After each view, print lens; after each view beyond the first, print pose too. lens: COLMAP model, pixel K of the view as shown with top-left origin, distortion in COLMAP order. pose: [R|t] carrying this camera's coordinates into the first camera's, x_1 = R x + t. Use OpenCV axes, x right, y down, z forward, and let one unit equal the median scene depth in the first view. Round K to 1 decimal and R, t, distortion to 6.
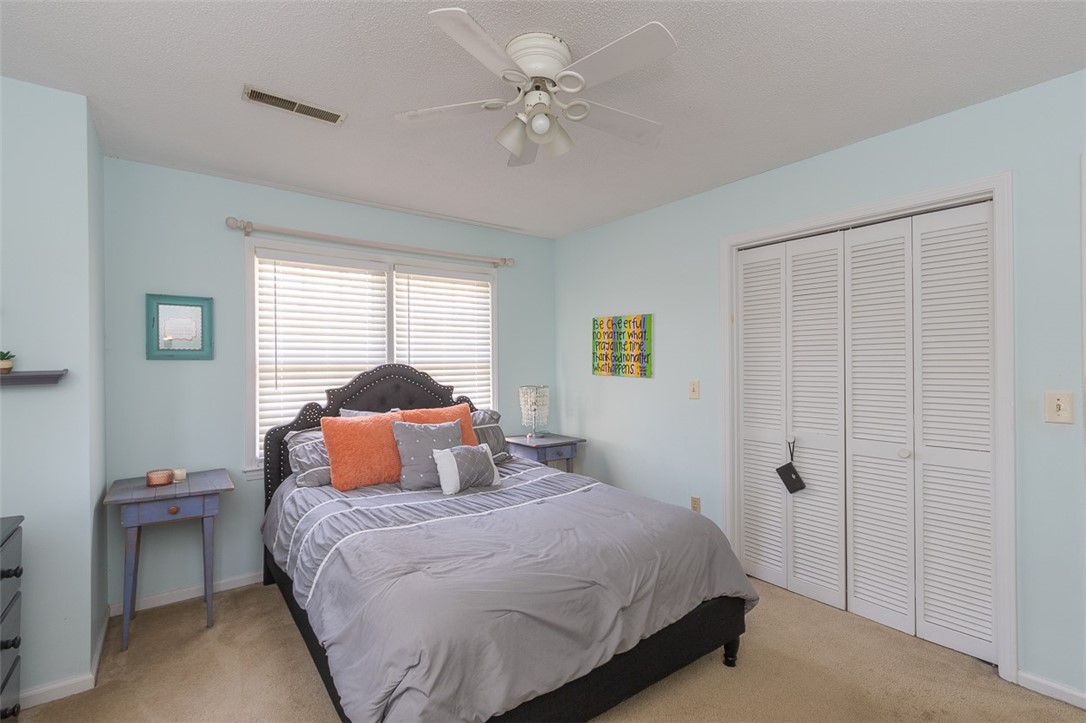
lens RADIAL K [[498.4, 0, 536.6], [0, 498.4, 361.4], [0, 0, 1]] dist [0.005758, -0.000631]
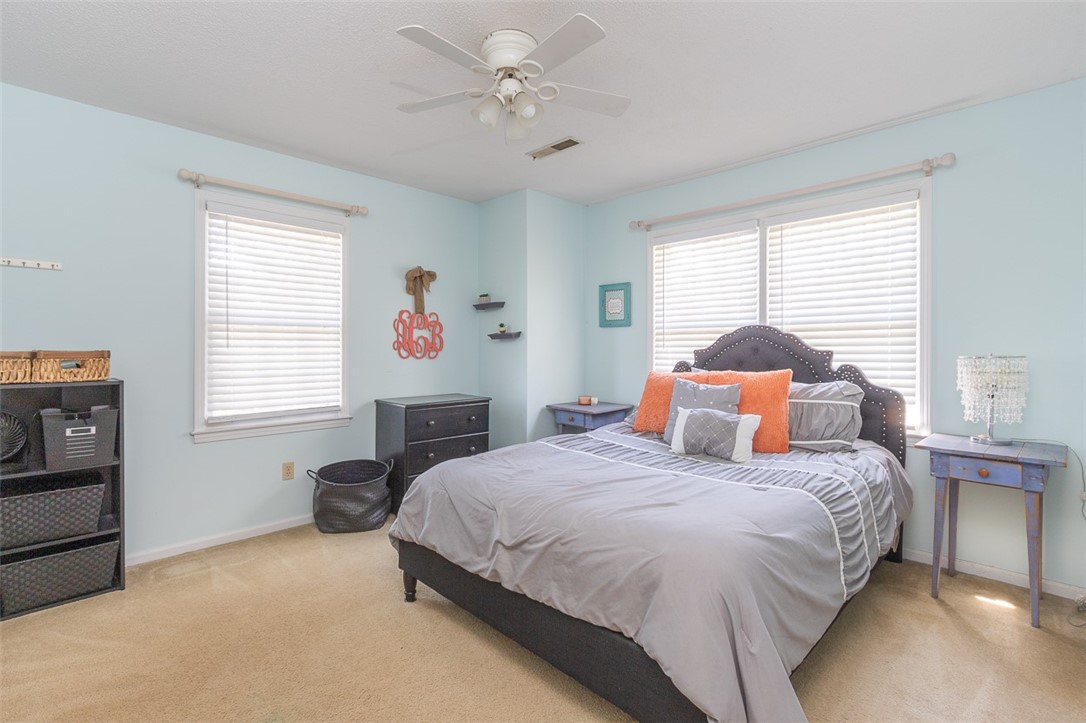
lens RADIAL K [[498.4, 0, 536.9], [0, 498.4, 358.1], [0, 0, 1]] dist [0.005758, -0.000631]
pose [[0.137787, 0.022825, -0.990199, 0.621171], [0.002220, 0.999725, 0.023354, 0.046046], [0.990459, -0.005416, 0.137698, 0.486246]]
